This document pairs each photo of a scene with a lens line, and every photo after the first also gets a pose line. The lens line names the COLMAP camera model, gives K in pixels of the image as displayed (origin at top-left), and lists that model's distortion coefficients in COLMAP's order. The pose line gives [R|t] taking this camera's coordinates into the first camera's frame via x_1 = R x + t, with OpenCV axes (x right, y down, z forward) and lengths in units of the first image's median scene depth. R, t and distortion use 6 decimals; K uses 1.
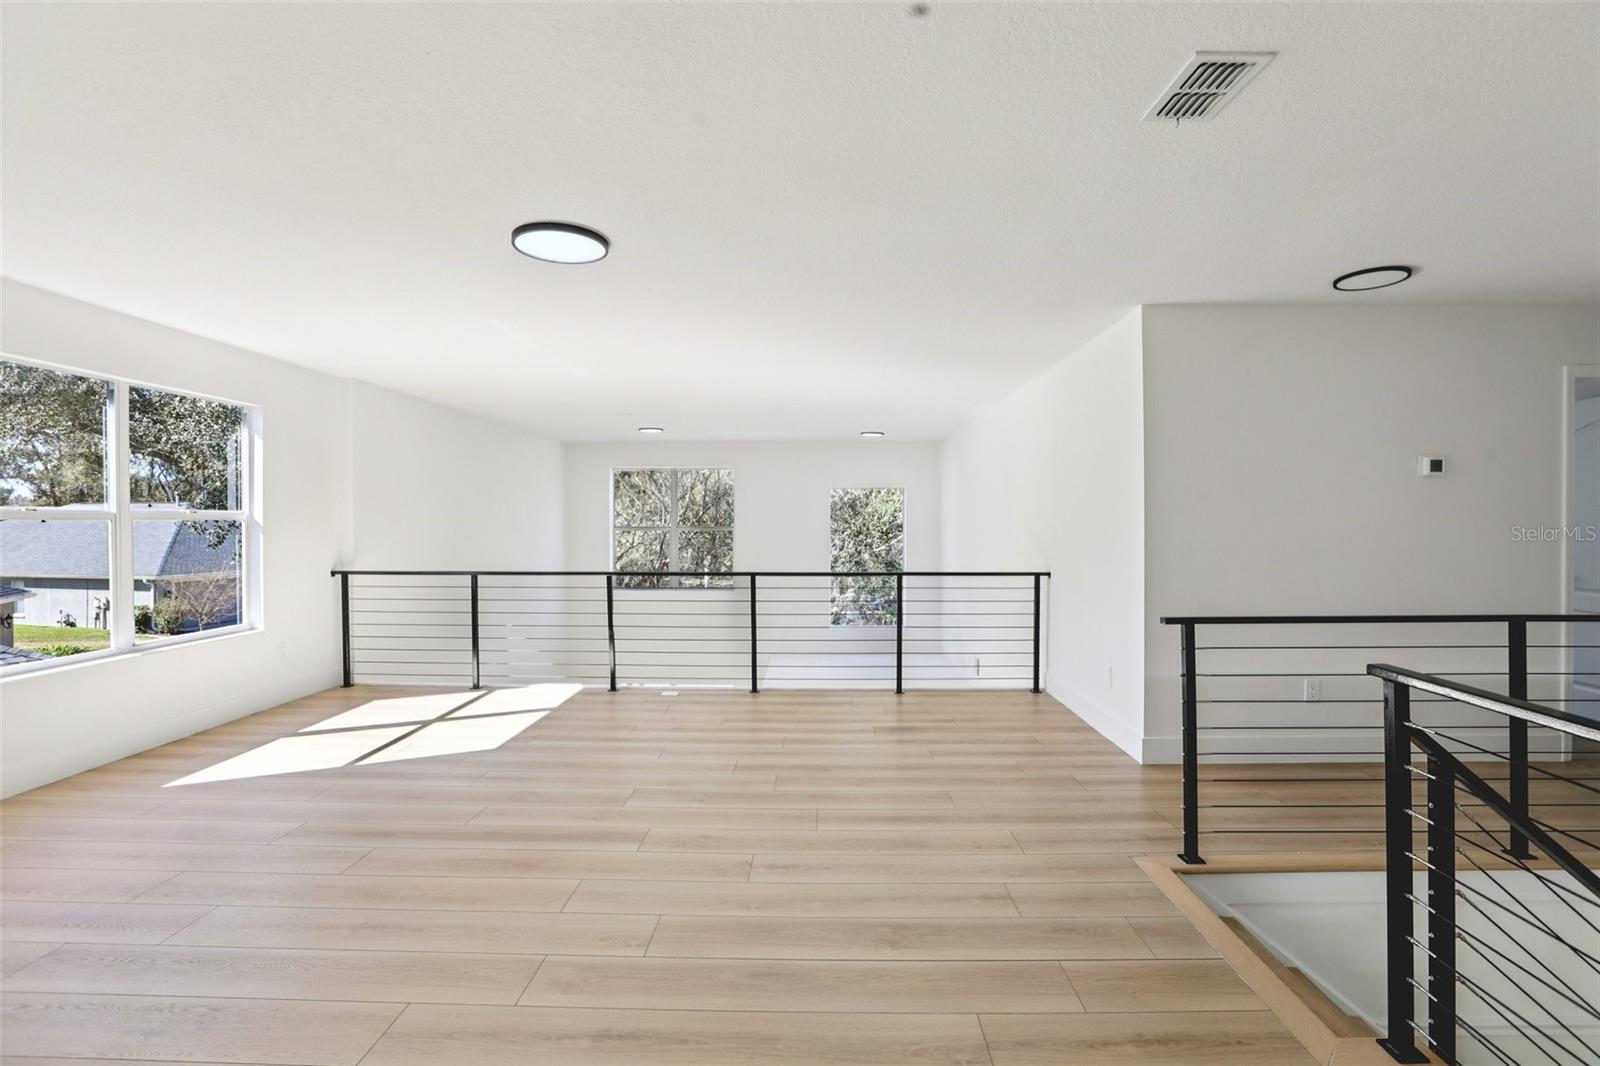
lens RADIAL K [[709.8, 0, 801.7], [0, 709.8, 524.8], [0, 0, 1]] dist [-0.096408, 0.066258]
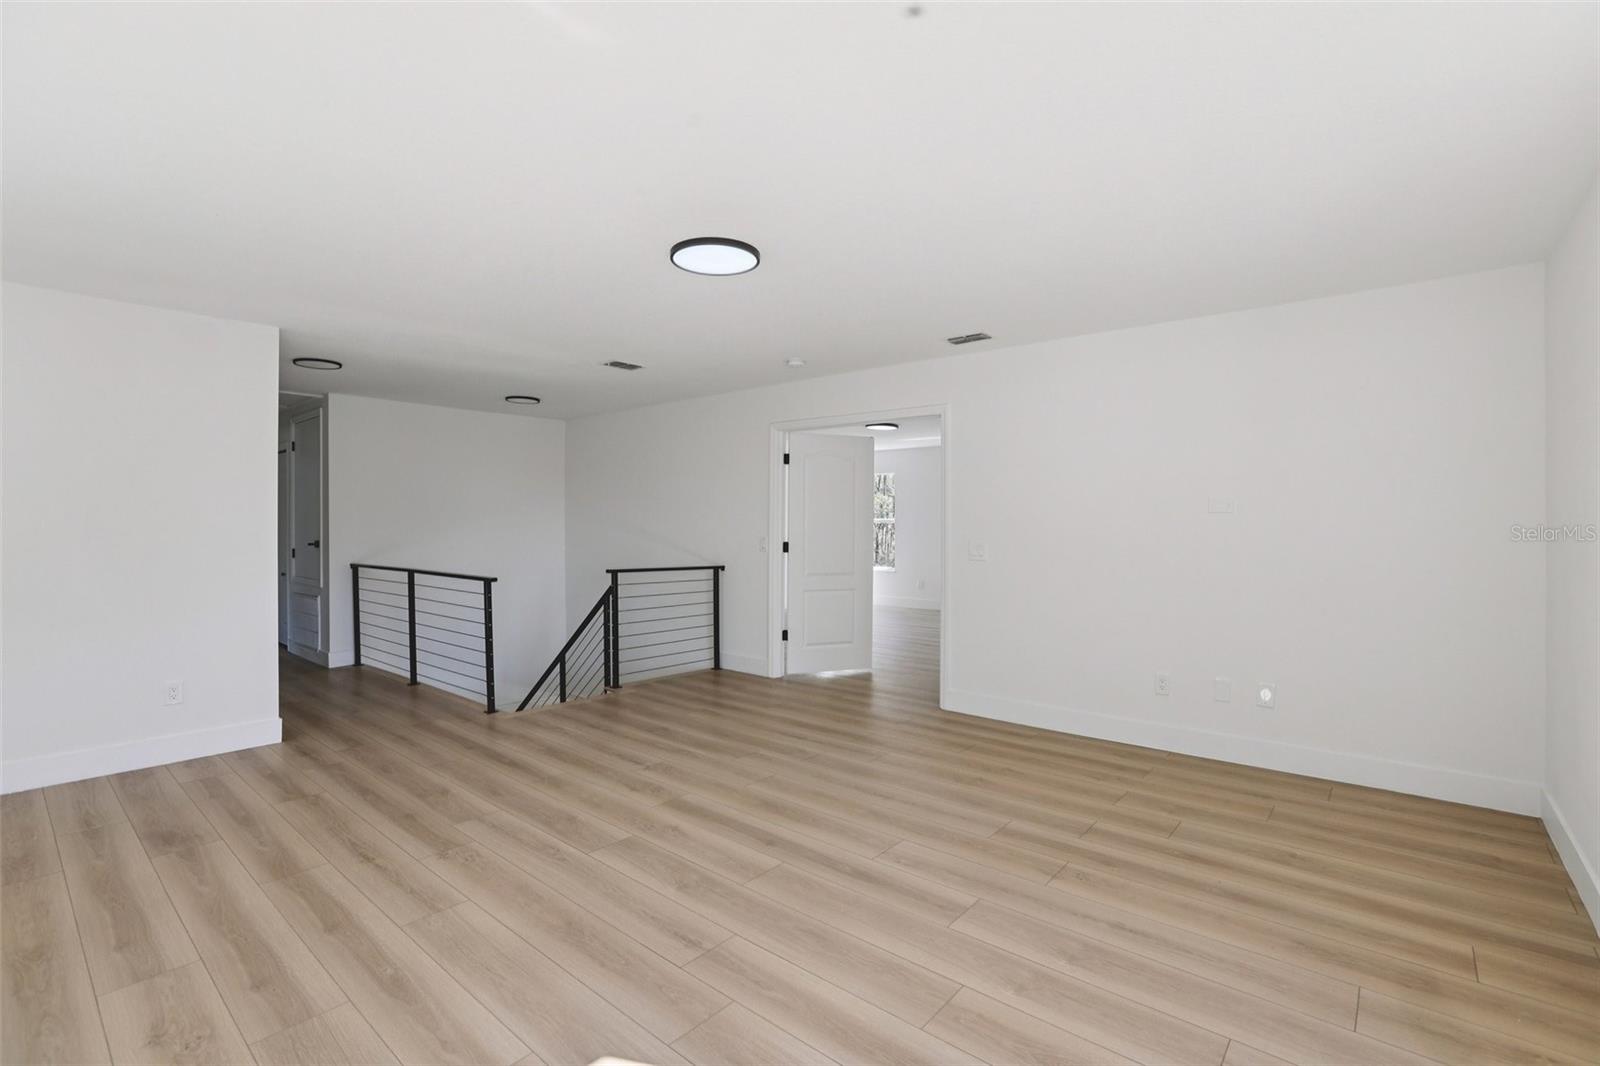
lens RADIAL K [[727.2, 0, 797.6], [0, 727.2, 523.7], [0, 0, 1]] dist [-0.044965, 0.013058]
pose [[-0.766470, 0.003359, 0.642272, -1.337563], [0.003442, 0.999993, -0.001123, 0.003882], [-0.642271, 0.001350, -0.766476, 2.073029]]
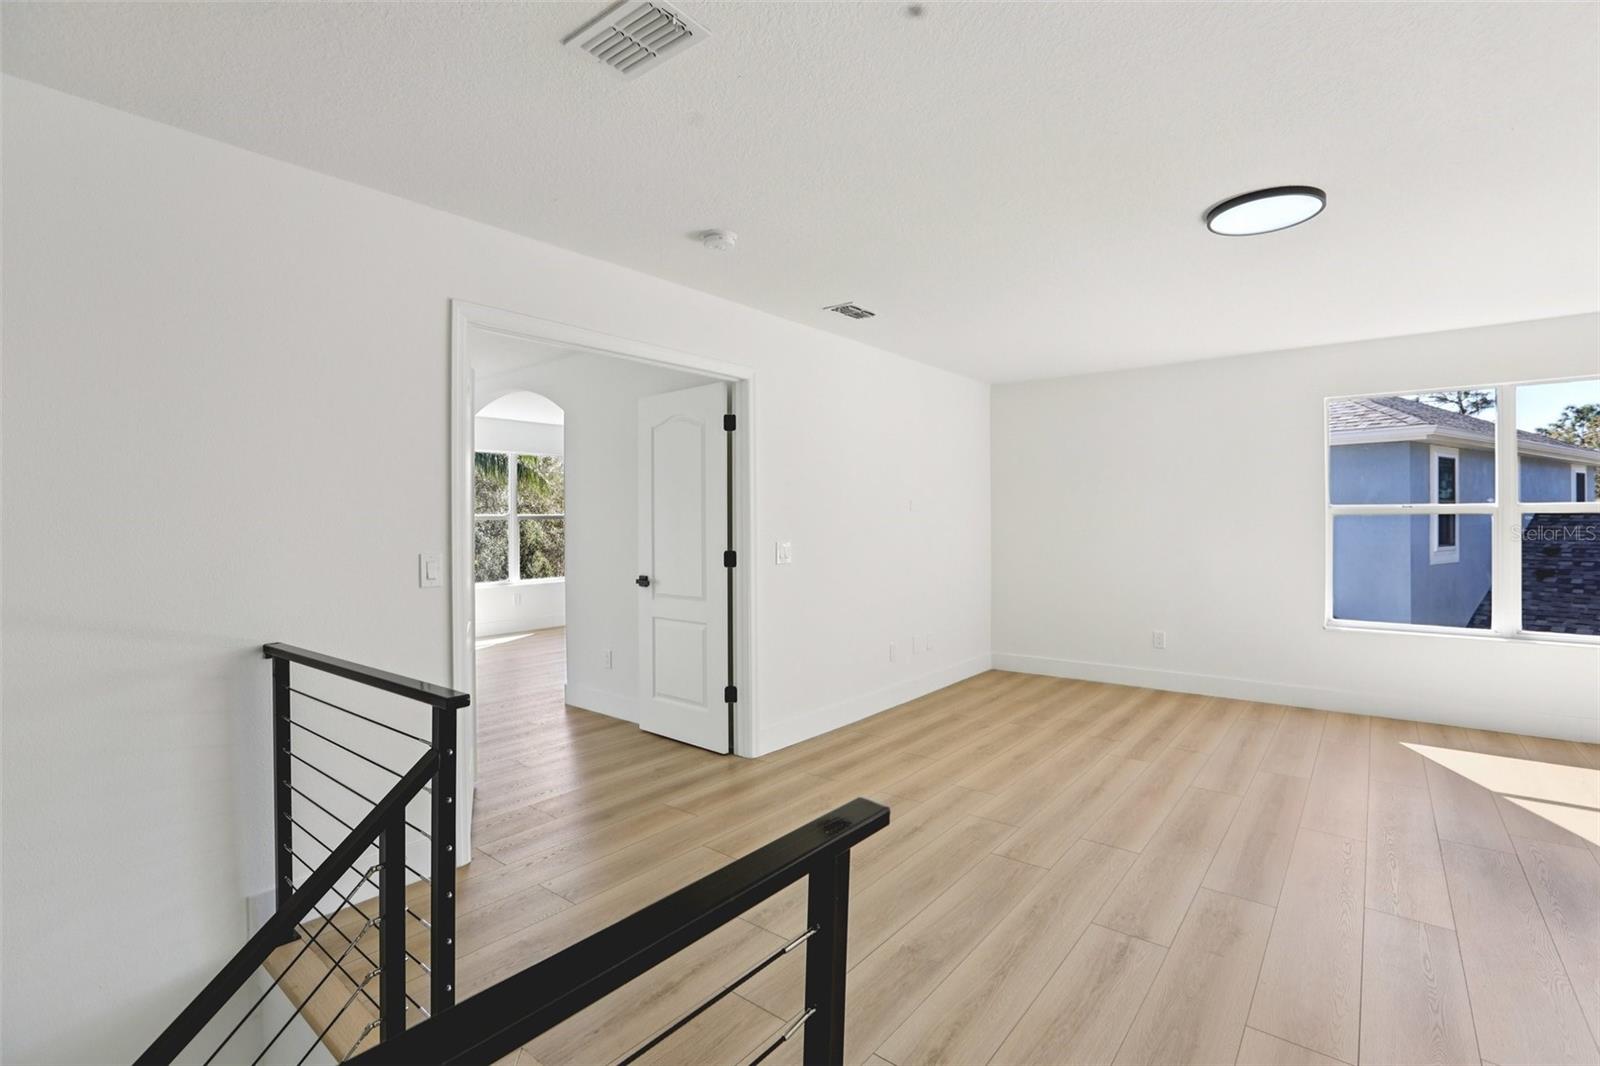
lens RADIAL K [[727.2, 0, 797.6], [0, 727.2, 523.7], [0, 0, 1]] dist [-0.044965, 0.013058]
pose [[-0.613718, 0.003289, -0.789519, 0.884132], [0.004026, 0.999991, 0.001037, 0.008247], [0.789515, -0.002543, -0.613726, 1.295952]]
